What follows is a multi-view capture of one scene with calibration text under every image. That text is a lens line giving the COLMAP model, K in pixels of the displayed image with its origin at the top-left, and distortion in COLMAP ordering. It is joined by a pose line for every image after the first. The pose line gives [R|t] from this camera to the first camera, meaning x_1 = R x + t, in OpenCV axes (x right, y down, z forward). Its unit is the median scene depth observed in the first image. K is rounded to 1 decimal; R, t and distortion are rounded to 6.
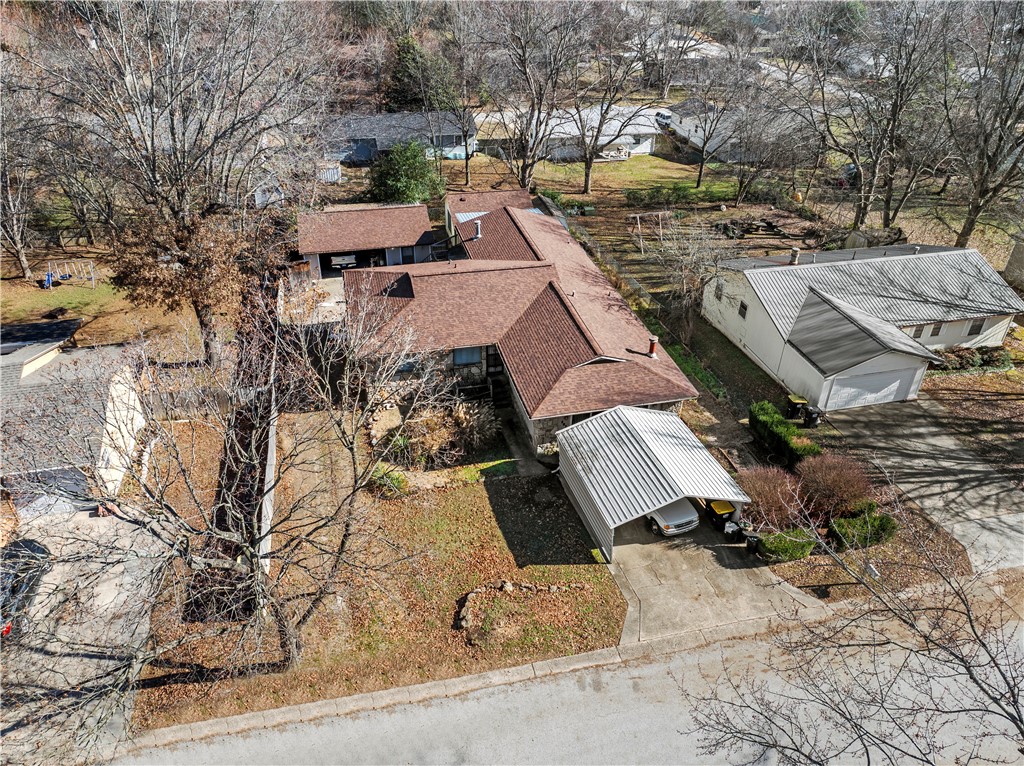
lens RADIAL K [[708.5, 0, 505.1], [0, 708.5, 377.5], [0, 0, 1]] dist [-0.046156, 0.015135]
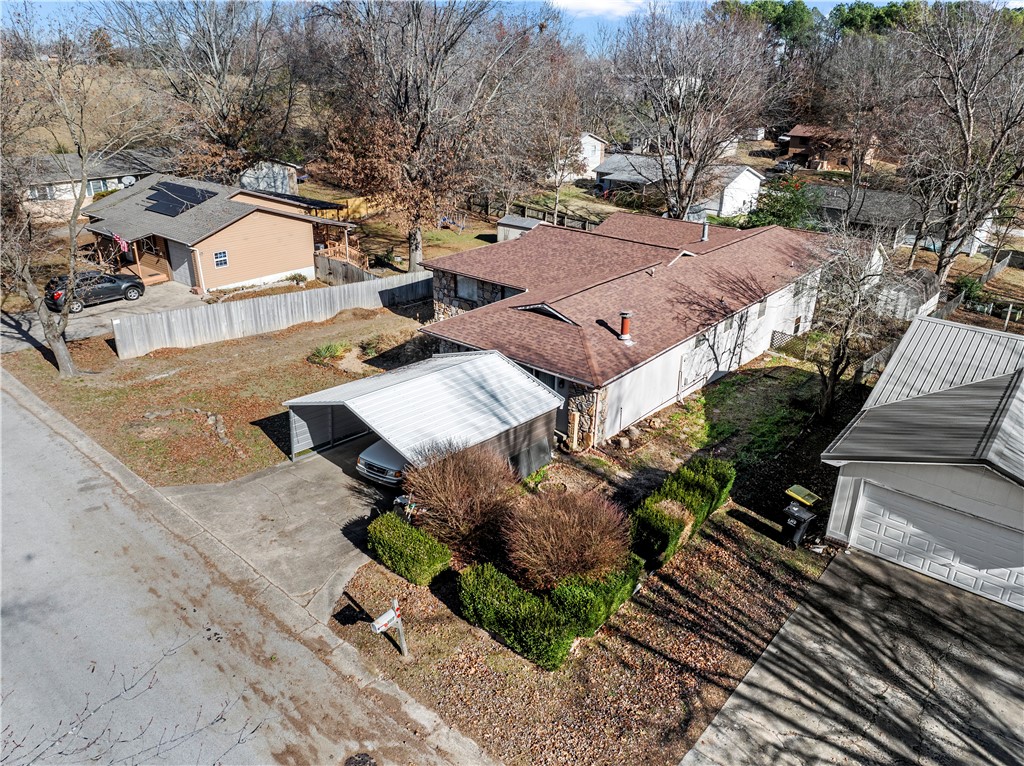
lens RADIAL K [[708.5, 0, 510.2], [0, 708.5, 389.7], [0, 0, 1]] dist [-0.046156, 0.015135]
pose [[0.597942, 0.329869, -0.730515, 0.719451], [-0.443382, 0.895376, 0.041396, 0.039209], [0.667741, 0.299144, 0.681641, 0.496010]]
